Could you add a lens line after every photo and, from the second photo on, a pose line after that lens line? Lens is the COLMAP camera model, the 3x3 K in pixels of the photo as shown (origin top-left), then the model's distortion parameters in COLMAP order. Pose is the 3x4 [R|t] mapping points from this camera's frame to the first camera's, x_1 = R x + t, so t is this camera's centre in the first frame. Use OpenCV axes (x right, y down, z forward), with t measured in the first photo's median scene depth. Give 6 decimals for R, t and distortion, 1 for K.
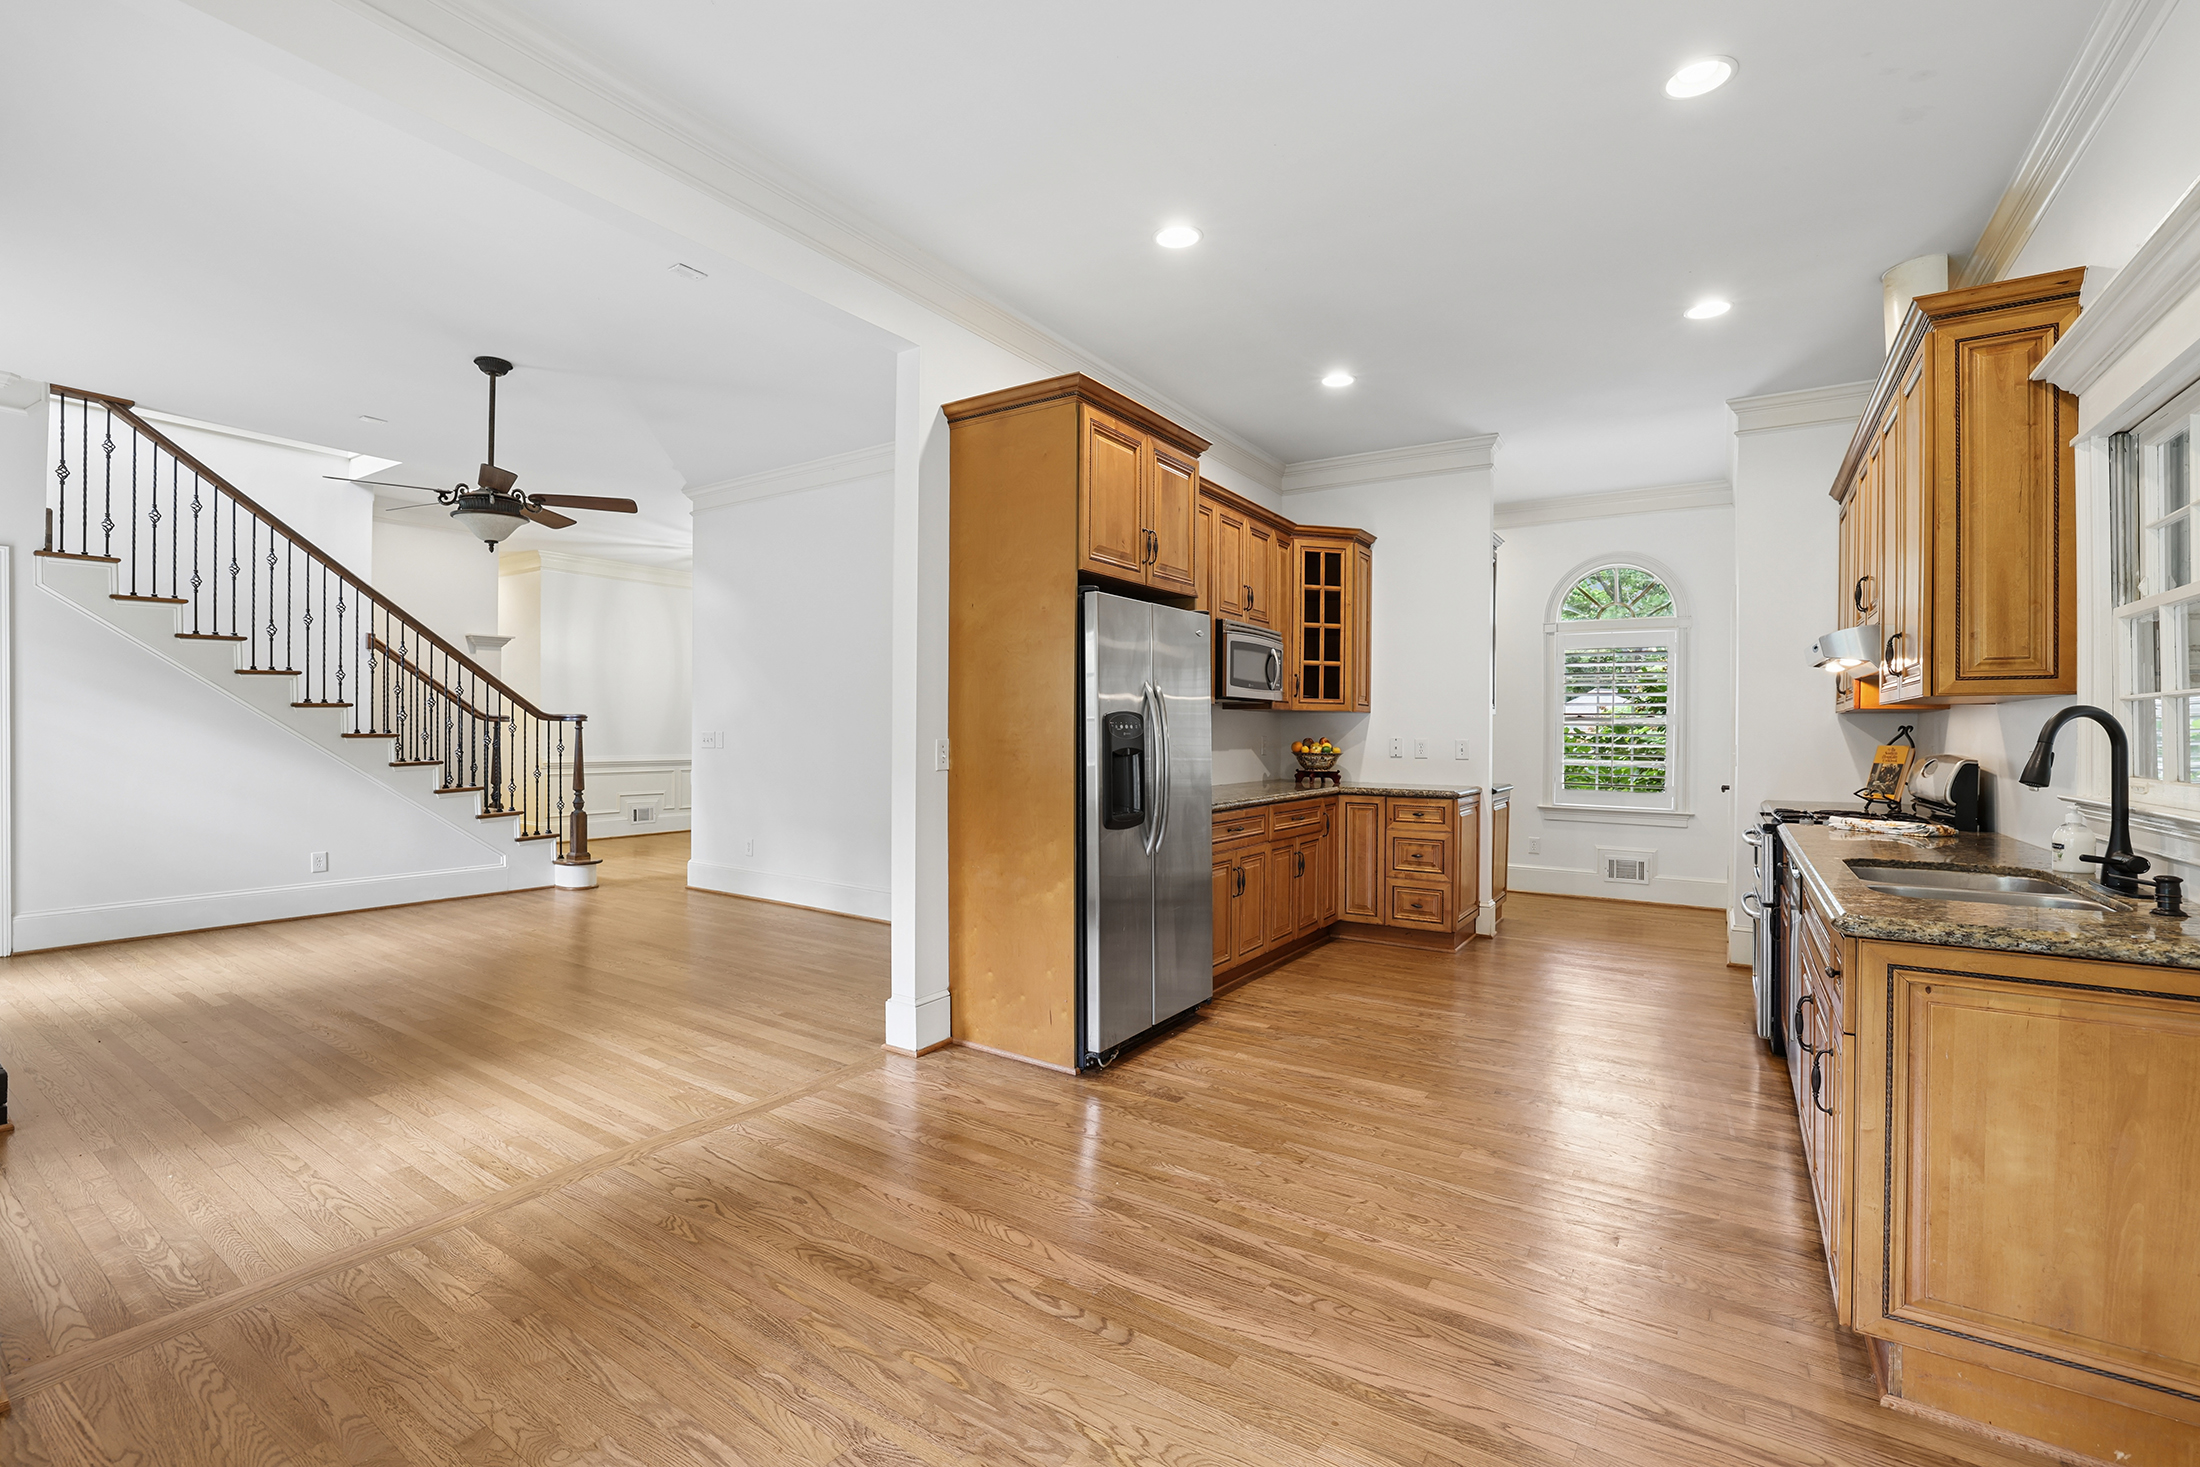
lens RADIAL K [[963.7, 0, 1091.1], [0, 963.7, 723.1], [0, 0, 1]] dist [-0.000806, 0.000079]
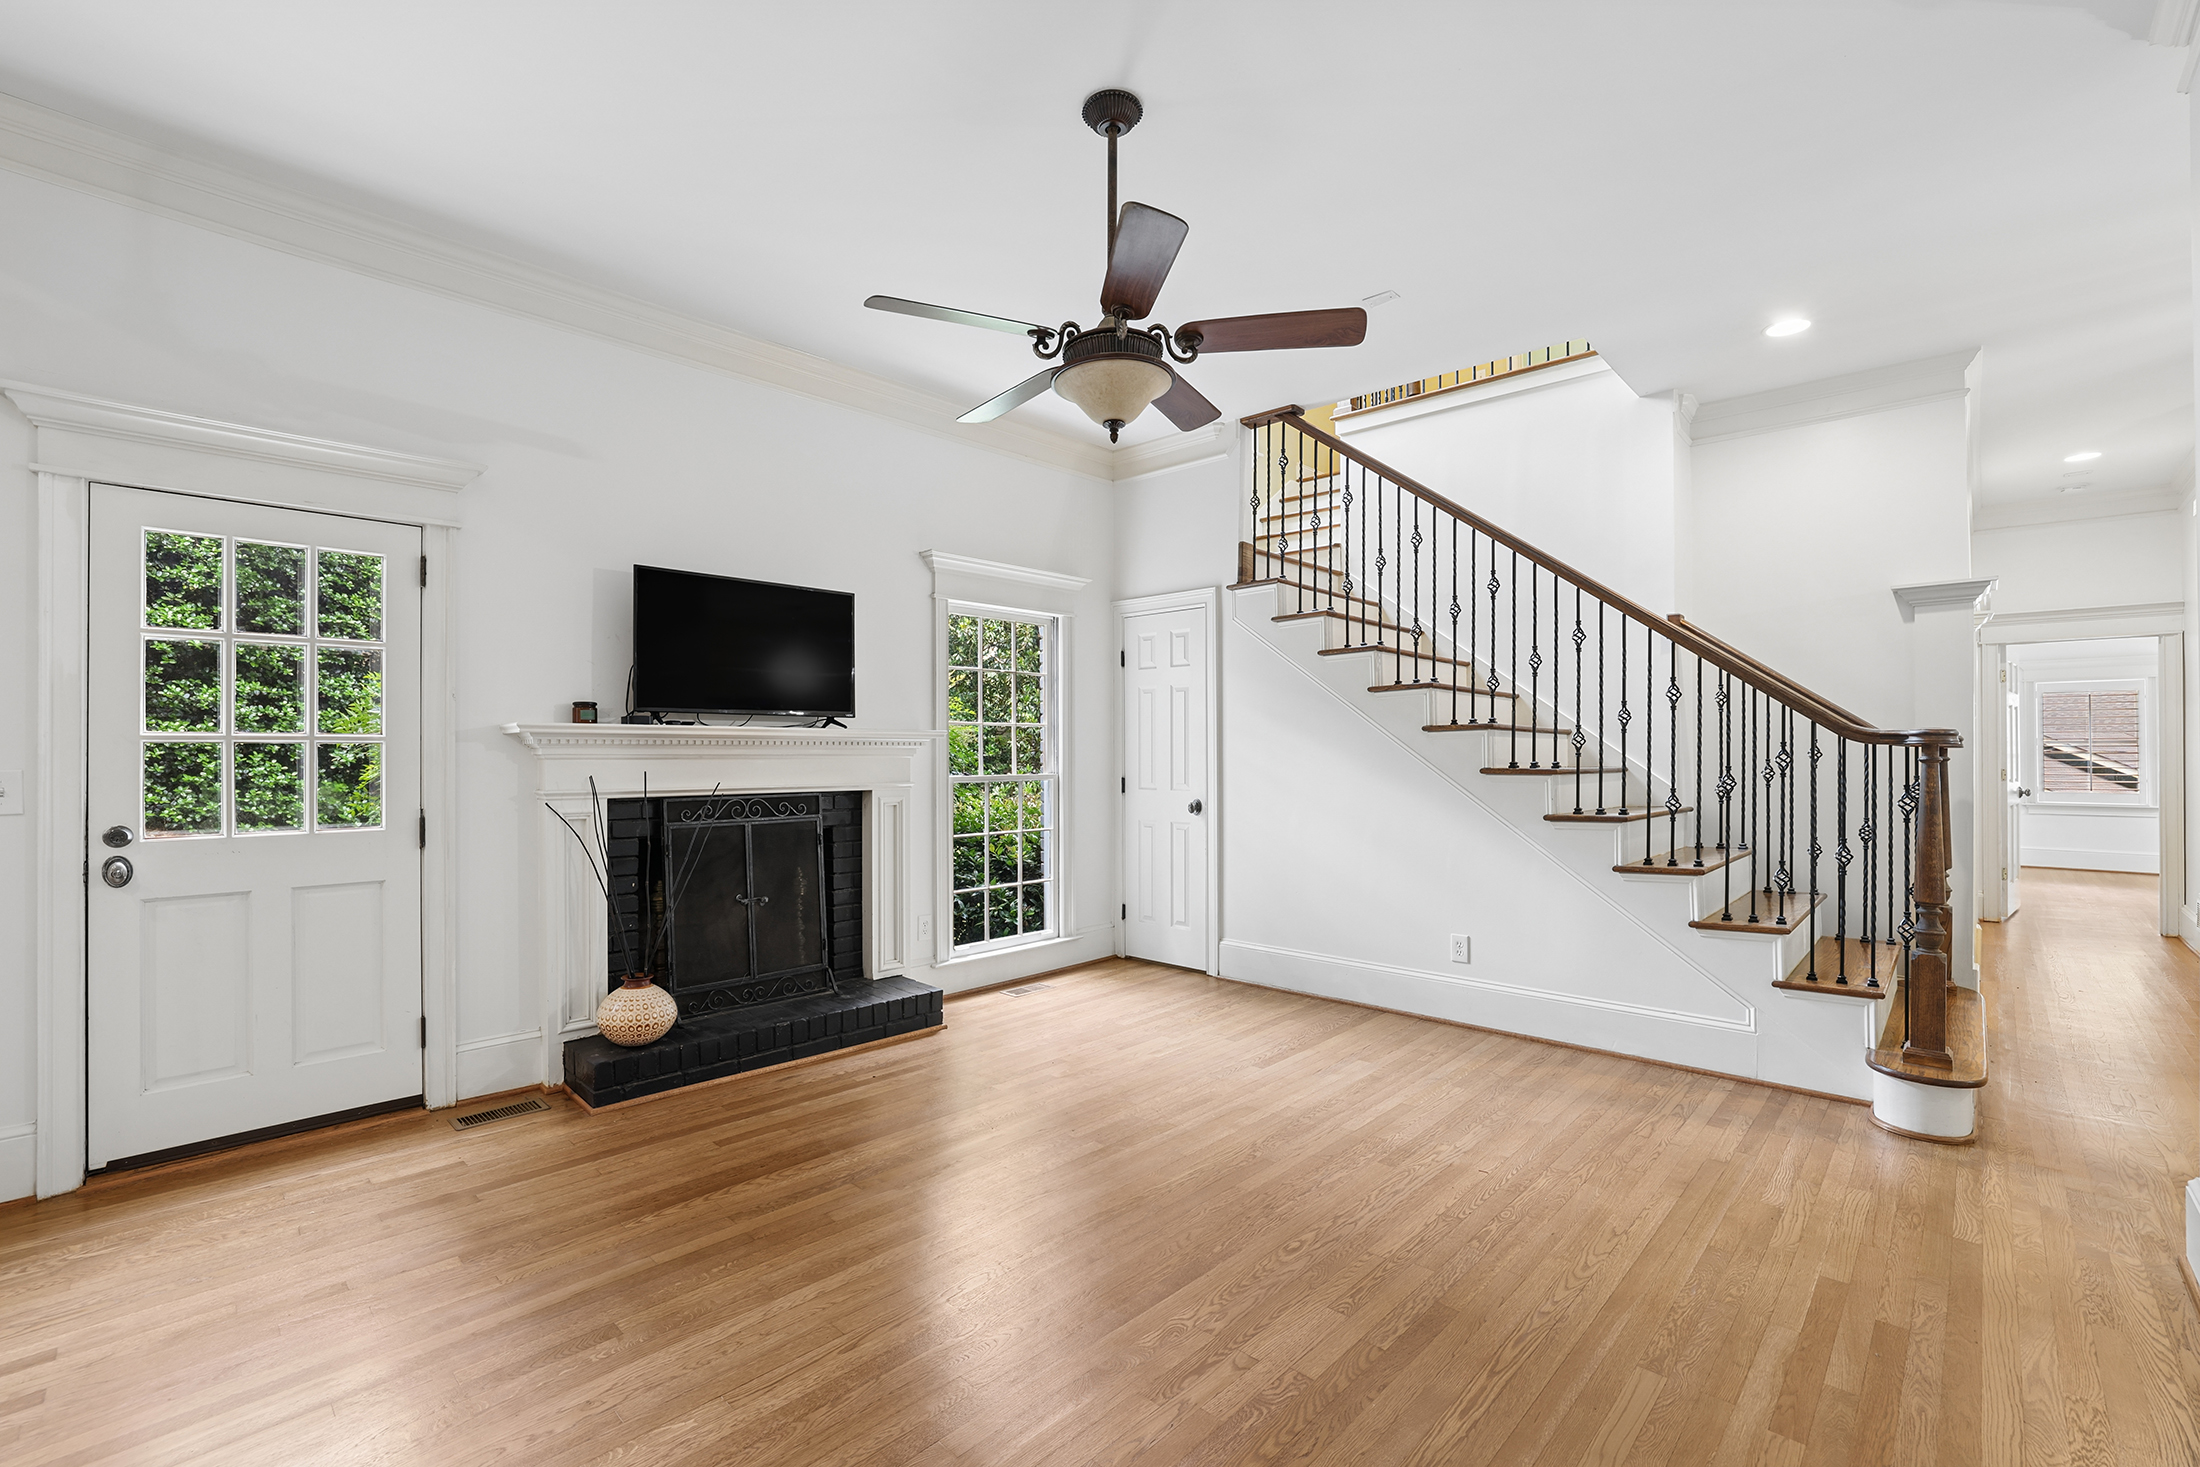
lens RADIAL K [[955.7, 0, 1102.6], [0, 955.7, 737.7], [0, 0, 1]] dist [-0.018628, 0.000508]
pose [[-0.168618, -0.021089, -0.985456, -0.078675], [0.002238, 0.999760, -0.021779, 0.005424], [0.985679, -0.005878, -0.168530, 1.086549]]
